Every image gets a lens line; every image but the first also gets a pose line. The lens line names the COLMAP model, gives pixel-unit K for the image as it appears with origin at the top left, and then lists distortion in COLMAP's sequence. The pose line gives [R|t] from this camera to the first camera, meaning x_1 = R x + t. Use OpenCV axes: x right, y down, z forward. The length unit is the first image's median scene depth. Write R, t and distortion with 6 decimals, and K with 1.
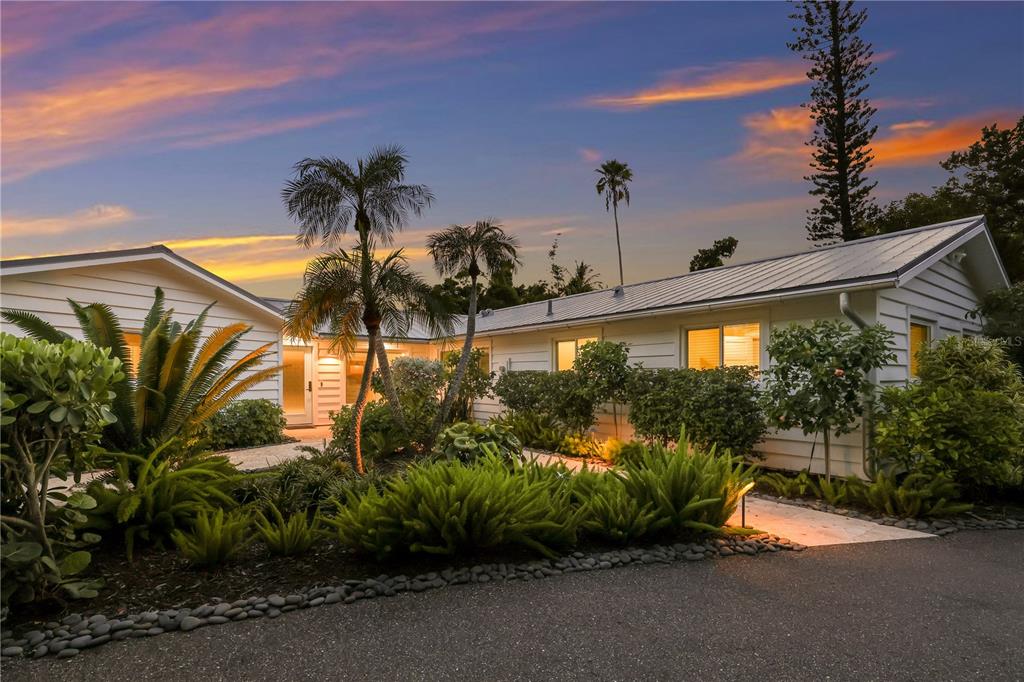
lens RADIAL K [[485.3, 0, 508.4], [0, 485.3, 358.7], [0, 0, 1]] dist [-0.000998, -0.000001]
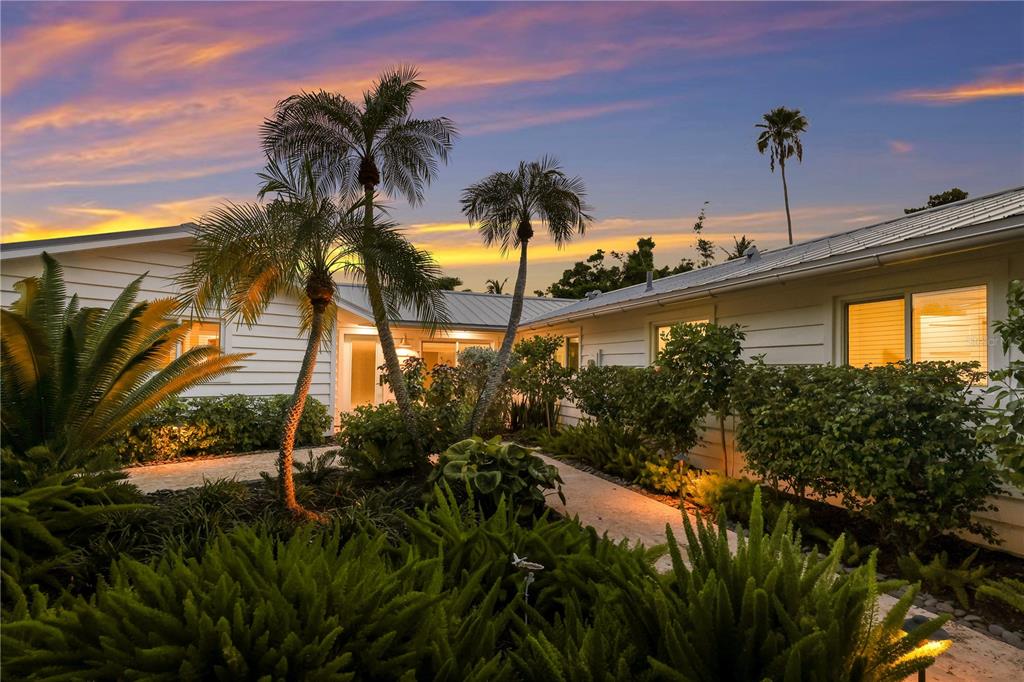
lens RADIAL K [[519.2, 0, 512.0], [0, 519.2, 341.0], [0, 0, 1]] dist [-0.001809, 0.007389]
pose [[0.960280, 0.000236, -0.279040, 0.141415], [-0.006186, 0.999772, -0.020442, 0.004721], [0.278971, 0.021356, 0.960062, 0.240051]]
